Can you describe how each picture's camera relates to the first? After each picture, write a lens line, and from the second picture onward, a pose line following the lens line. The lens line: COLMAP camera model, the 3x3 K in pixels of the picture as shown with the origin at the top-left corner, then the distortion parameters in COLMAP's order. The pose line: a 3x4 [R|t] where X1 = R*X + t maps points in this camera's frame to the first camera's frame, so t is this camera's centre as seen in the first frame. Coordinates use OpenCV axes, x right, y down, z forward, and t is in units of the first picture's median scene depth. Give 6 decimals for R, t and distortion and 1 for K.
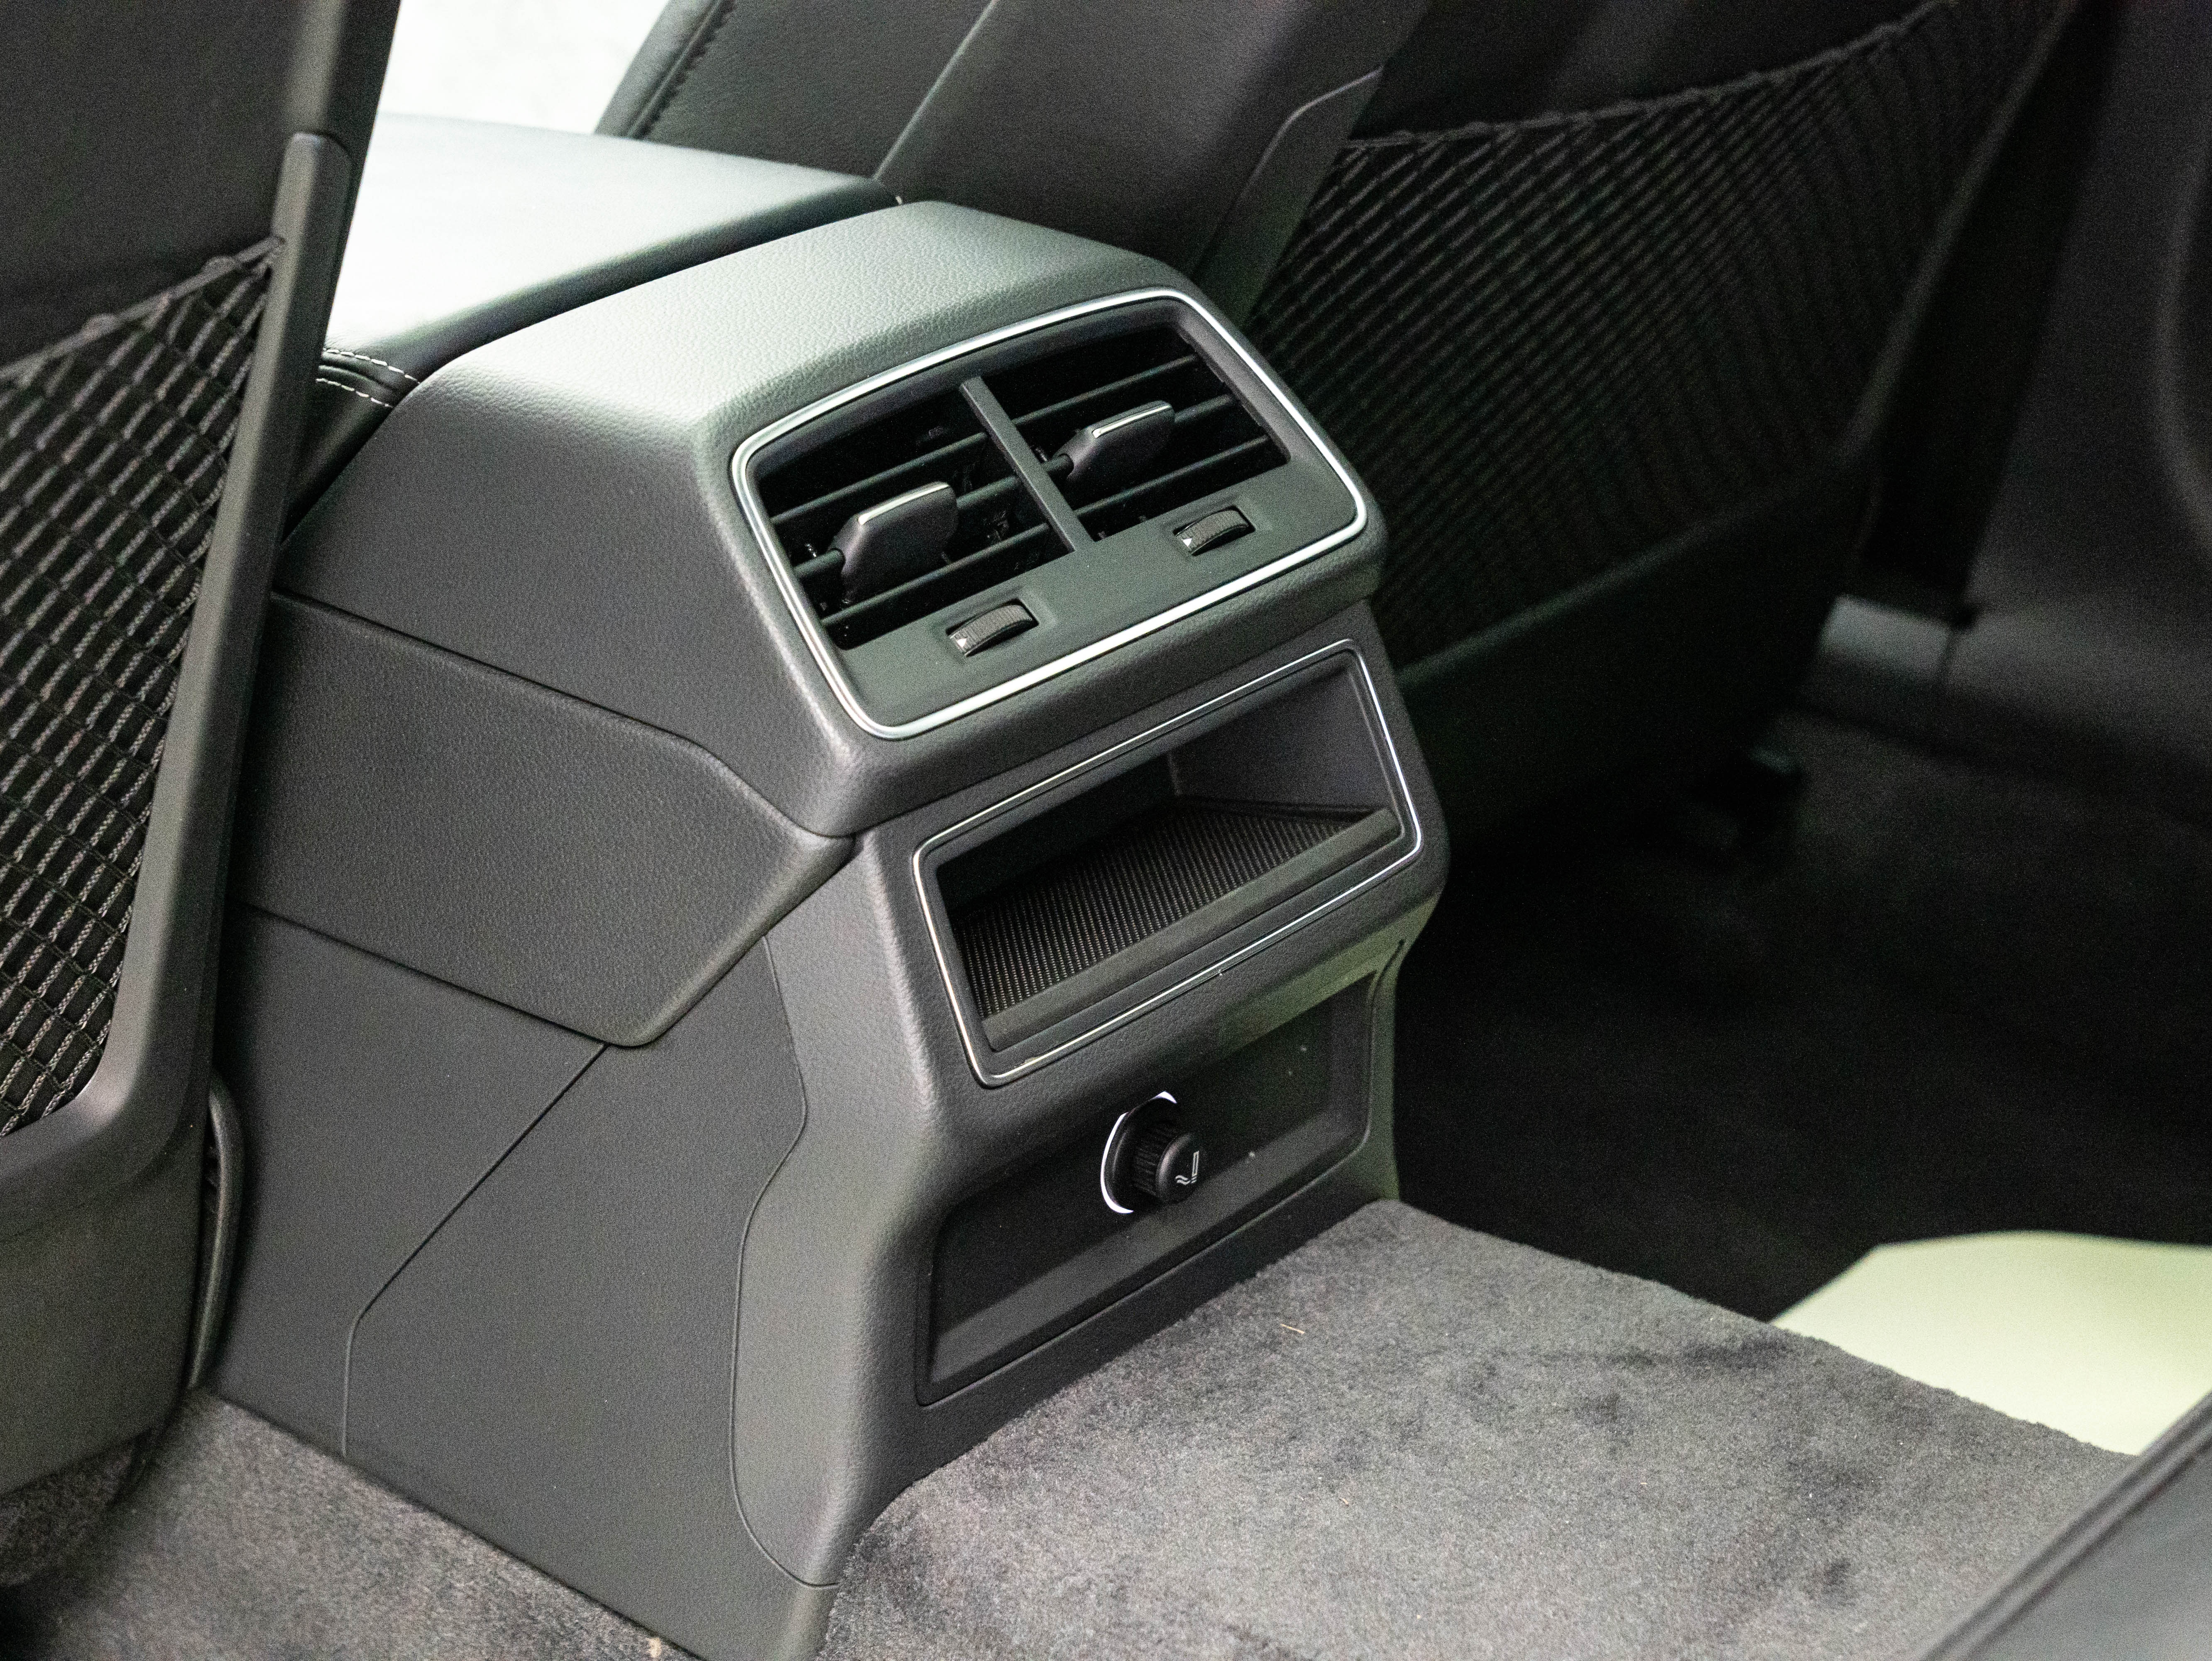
lens RADIAL K [[4911.4, 0, 1107.6], [0, 4911.4, 827.2], [0, 0, 1]] dist [0.008737, 0.000000]
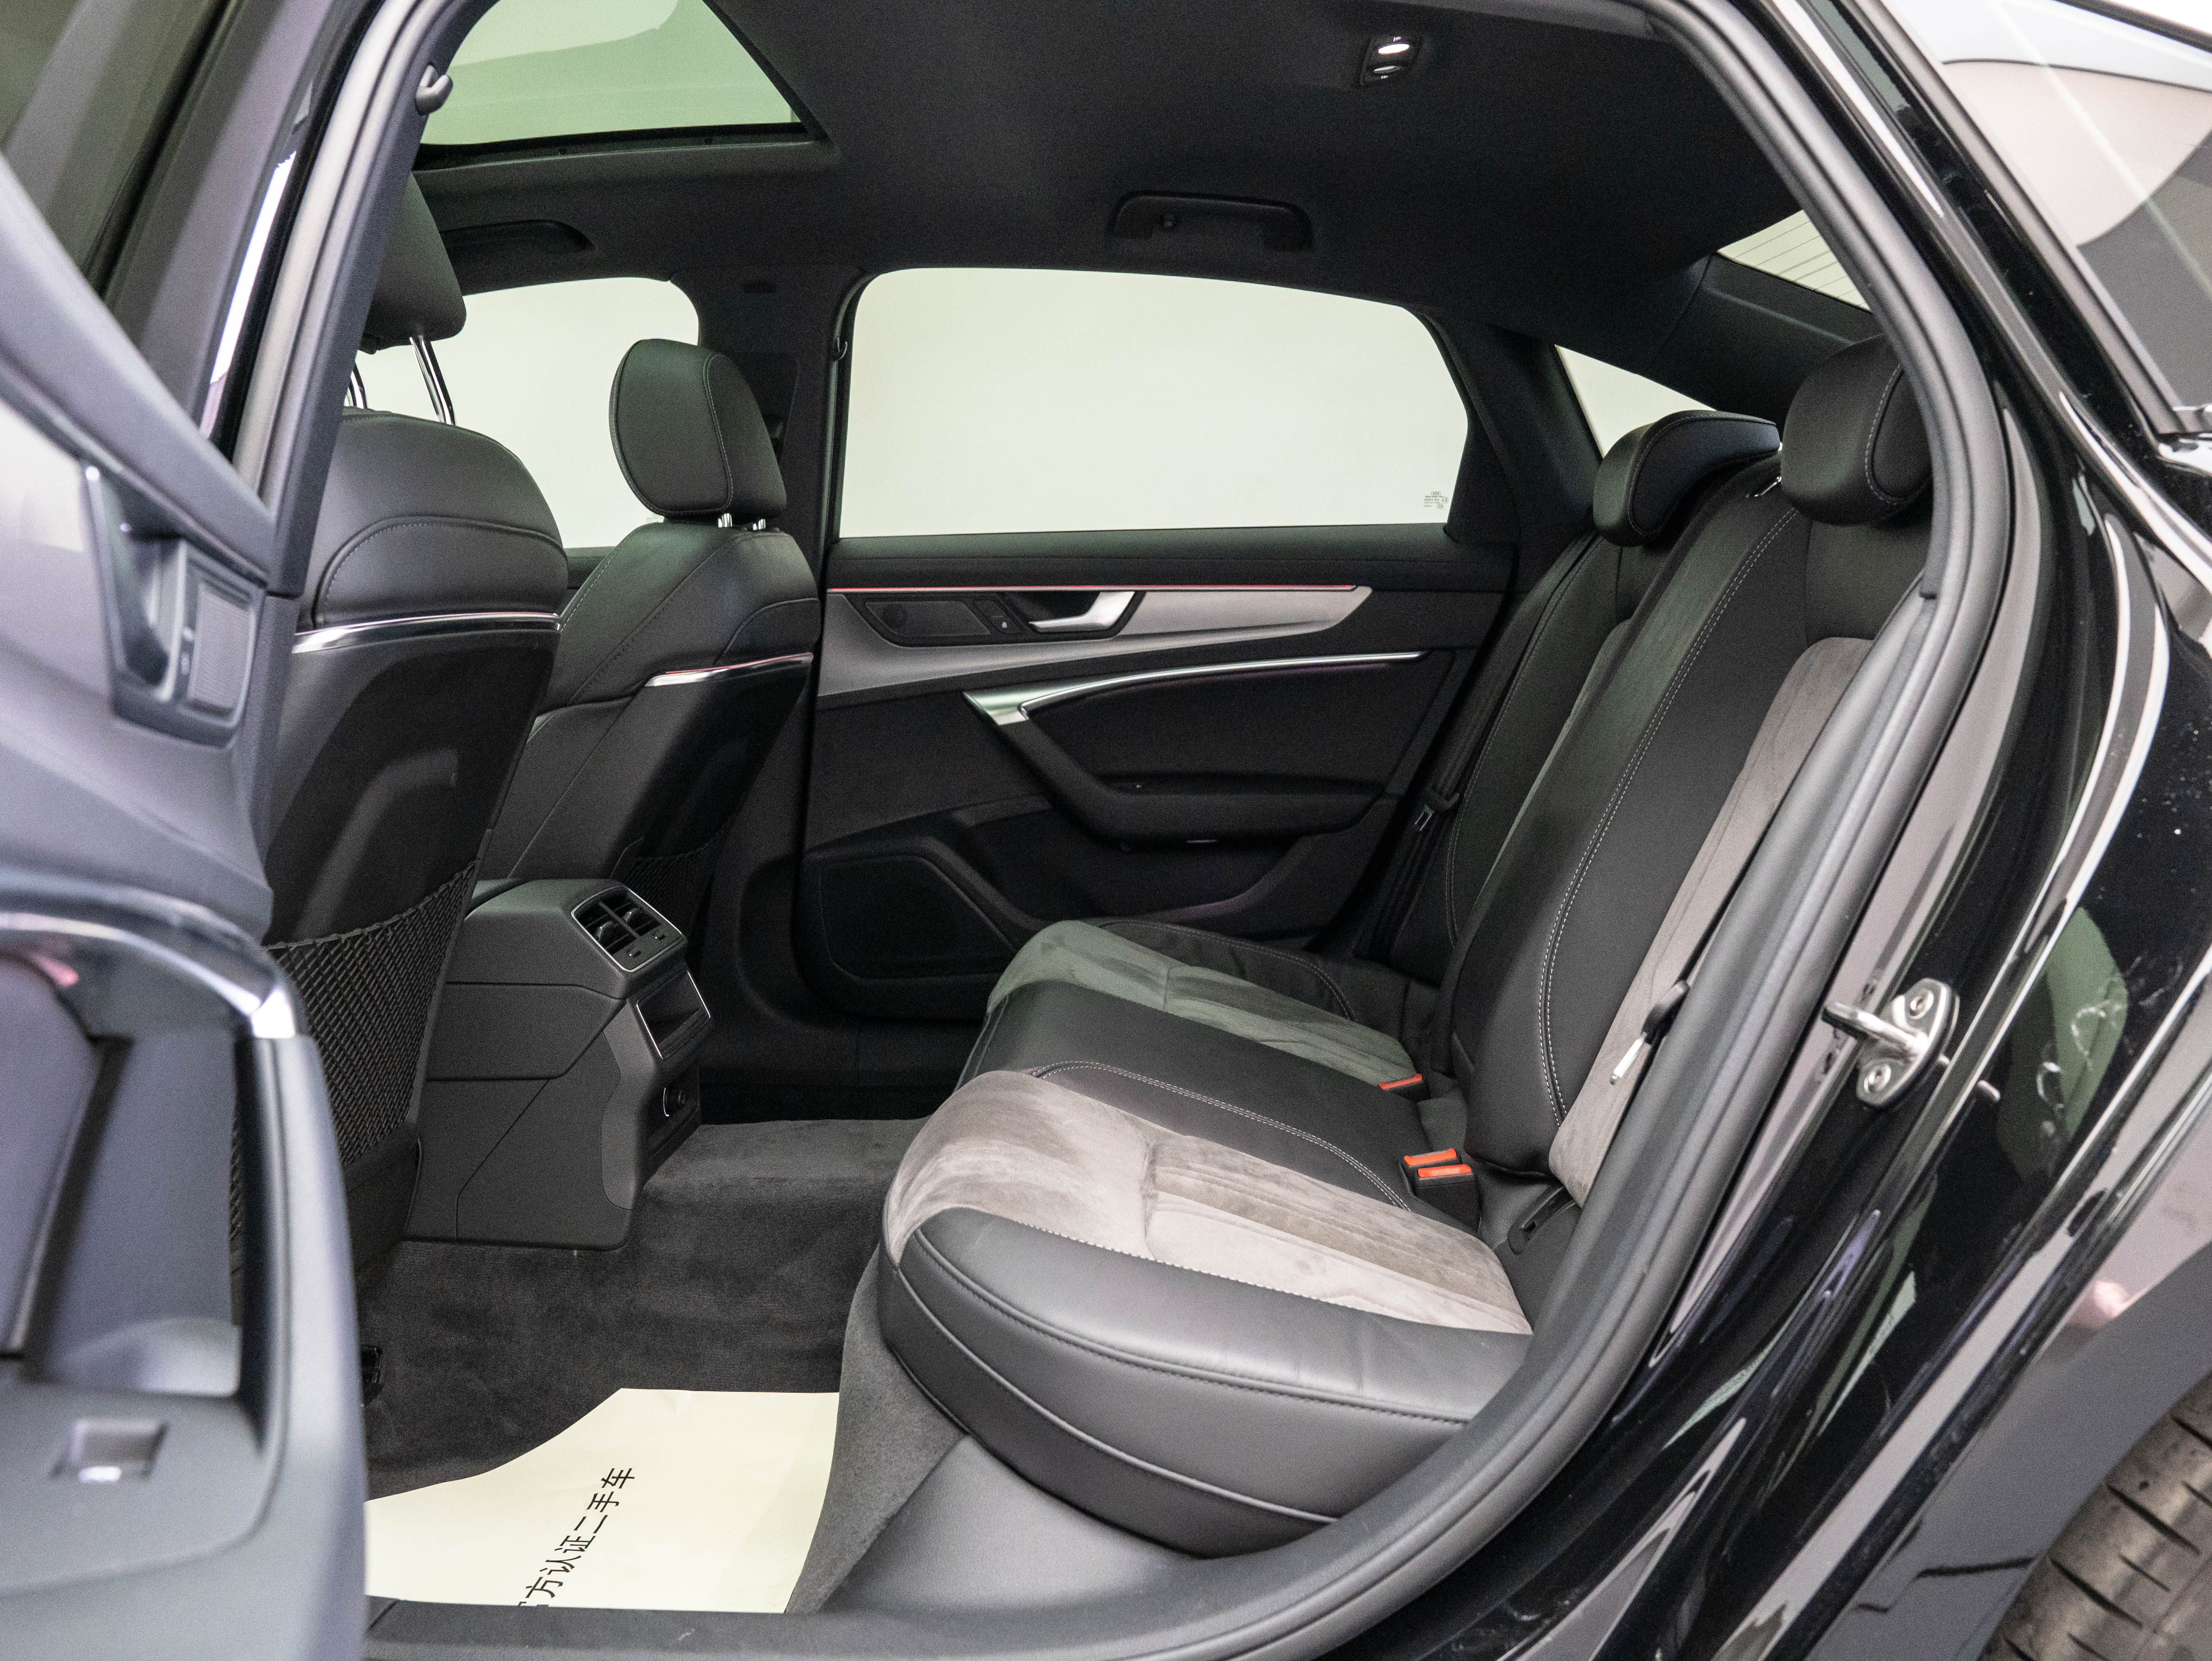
lens RADIAL K [[2008.1, 0, 1123.0], [0, 2008.1, 830.5], [0, 0, 1]] dist [-0.002591, 0.030676]
pose [[0.807406, -0.099086, 0.581616, -0.613155], [0.263226, 0.942745, -0.204804, 0.291162], [-0.528022, 0.318457, 0.787260, -0.492837]]
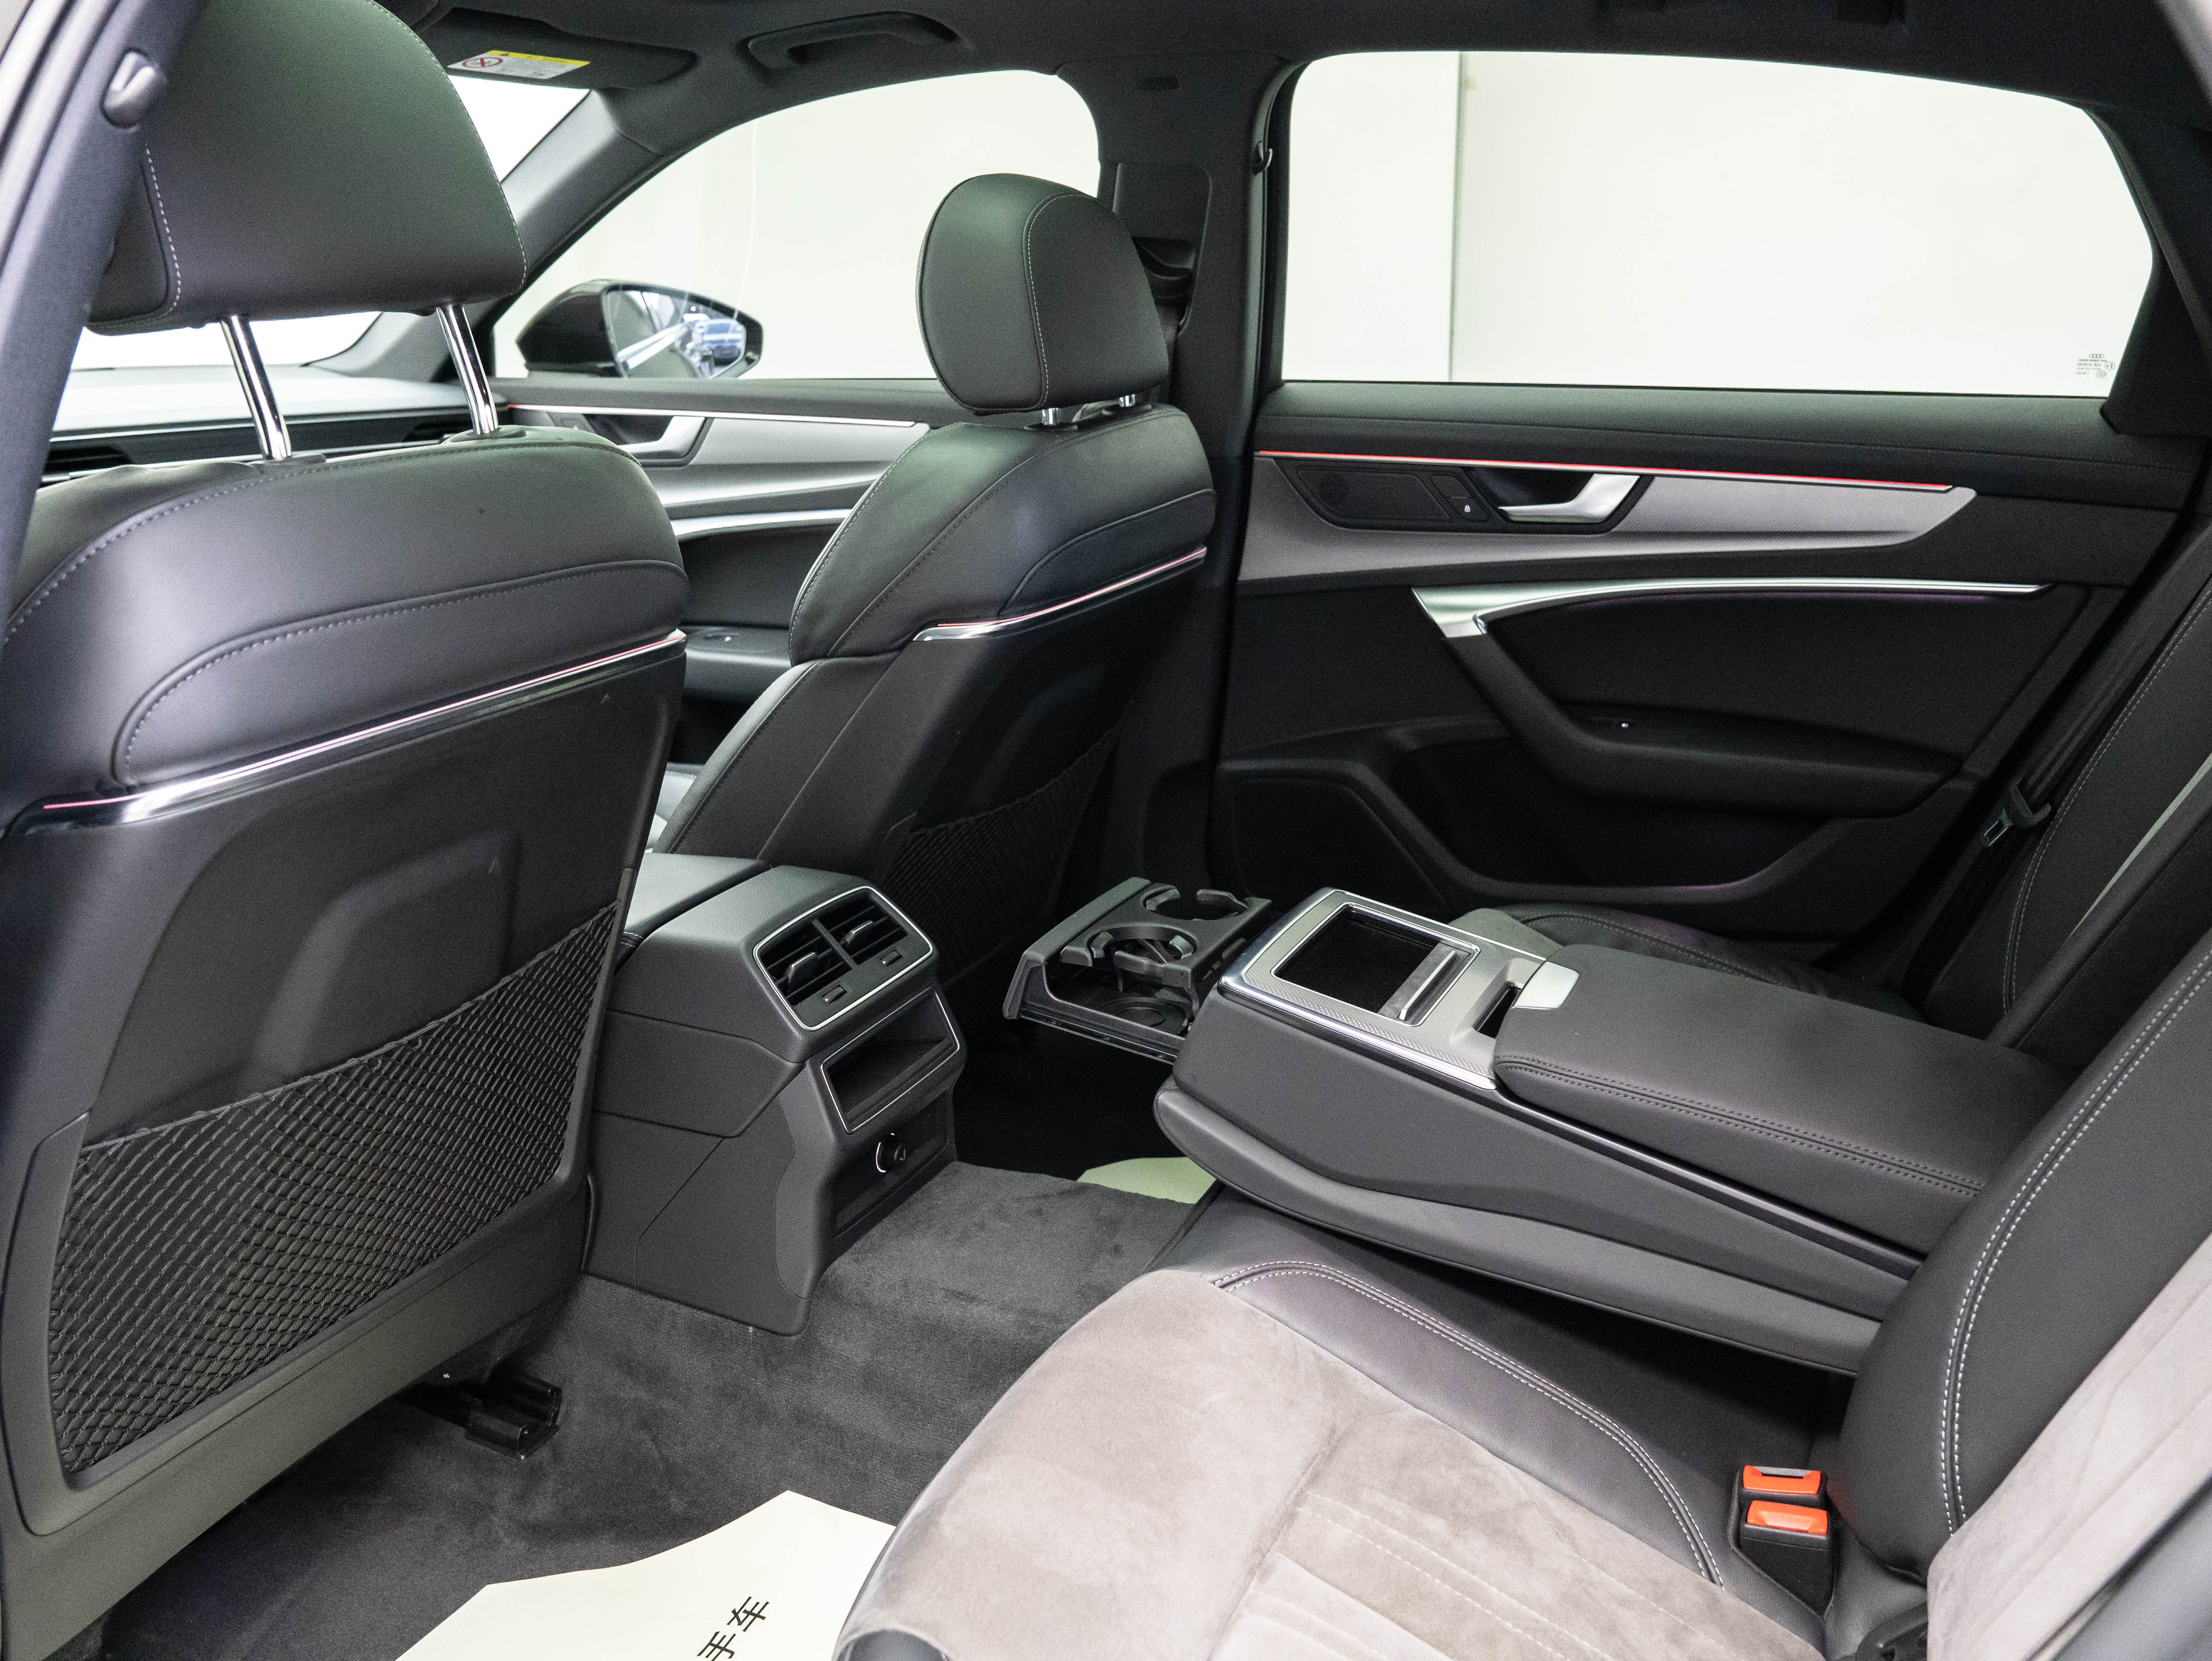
lens RADIAL K [[2008.1, 0, 1101.2], [0, 2008.1, 832.6], [0, 0, 1]] dist [-0.002591, 0.030676]
pose [[0.971029, -0.092763, 0.220223, -0.131314], [0.117624, 0.987746, -0.102576, 0.011096], [-0.208009, 0.125507, 0.970041, -0.344254]]
